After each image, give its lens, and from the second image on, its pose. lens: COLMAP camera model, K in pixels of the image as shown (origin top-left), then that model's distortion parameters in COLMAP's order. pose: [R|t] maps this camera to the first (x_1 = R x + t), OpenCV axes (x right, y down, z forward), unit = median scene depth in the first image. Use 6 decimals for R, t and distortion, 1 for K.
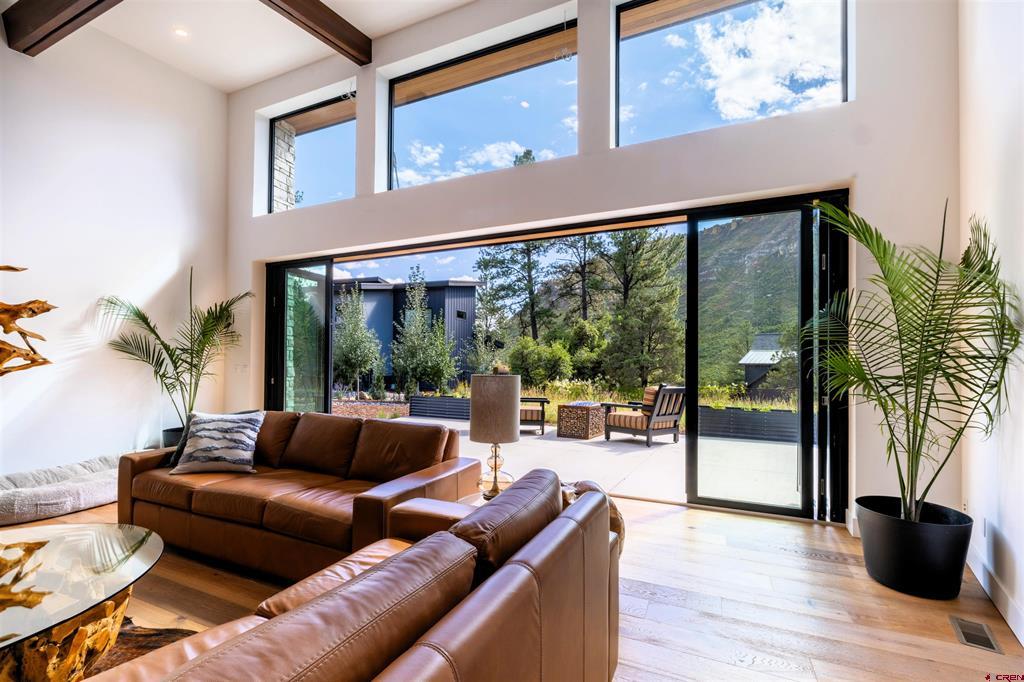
lens RADIAL K [[438.7, 0, 522.2], [0, 438.7, 357.4], [0, 0, 1]] dist [0.001079, -0.000316]
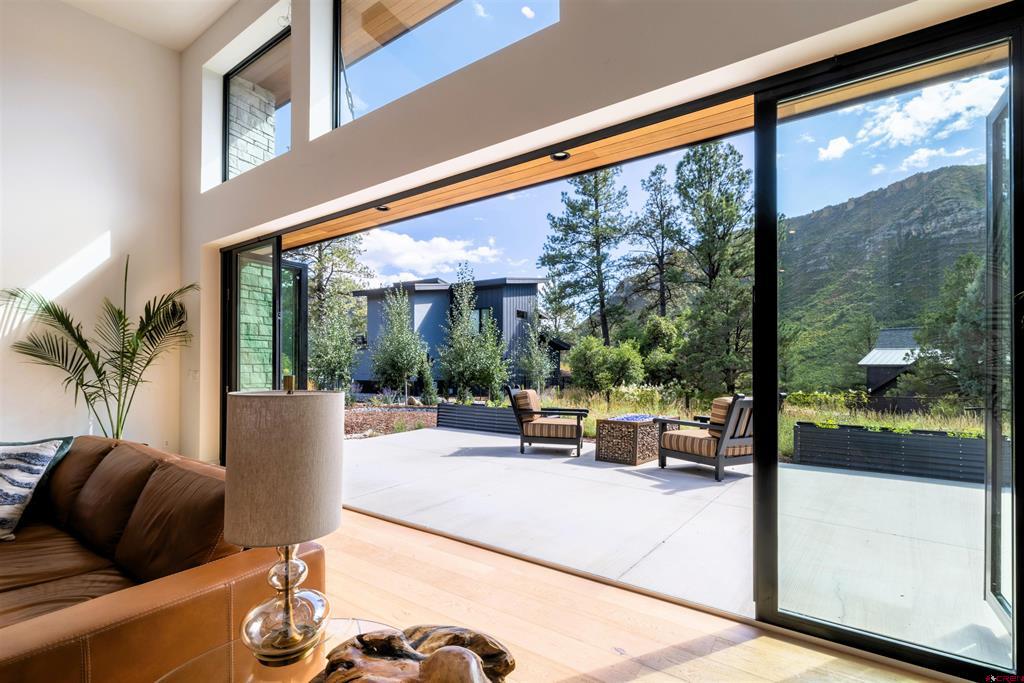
lens RADIAL K [[438.7, 0, 517.1], [0, 438.7, 364.3], [0, 0, 1]] dist [0.001079, -0.000316]
pose [[0.979766, -0.006503, -0.200042, 0.053284], [0.008352, 0.999930, 0.008401, 0.001423], [0.199973, -0.009902, 0.979751, 0.110555]]
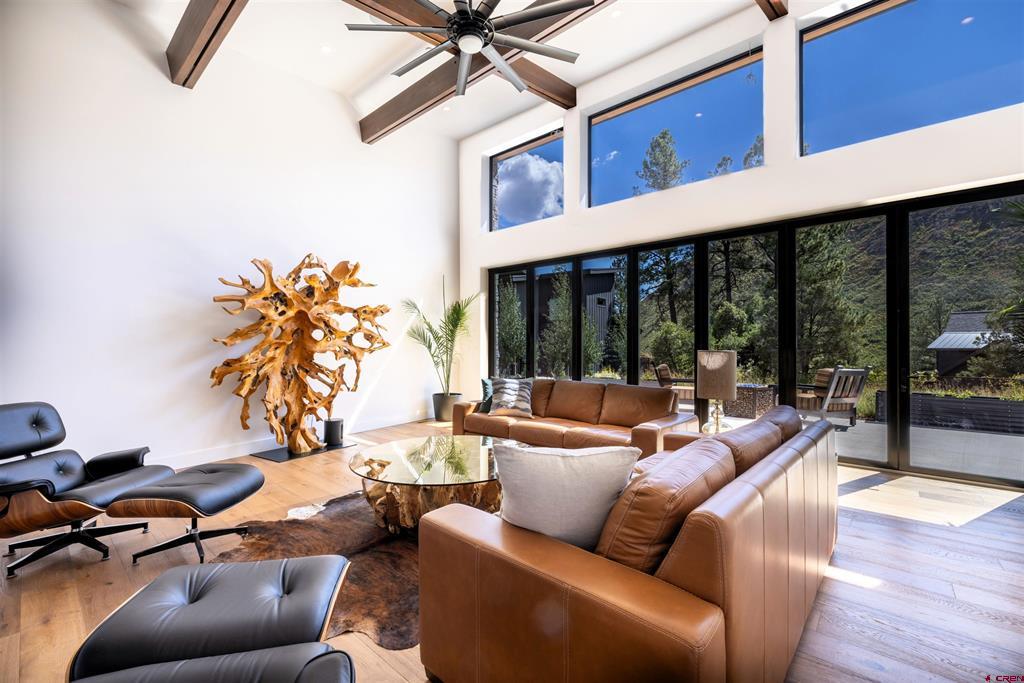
lens RADIAL K [[438.7, 0, 527.1], [0, 438.7, 349.0], [0, 0, 1]] dist [0.001079, -0.000316]
pose [[0.961122, -0.000915, -0.276123, -0.044964], [0.004542, 0.999912, 0.012497, 0.002158], [0.276087, -0.013265, 0.961041, -0.085978]]
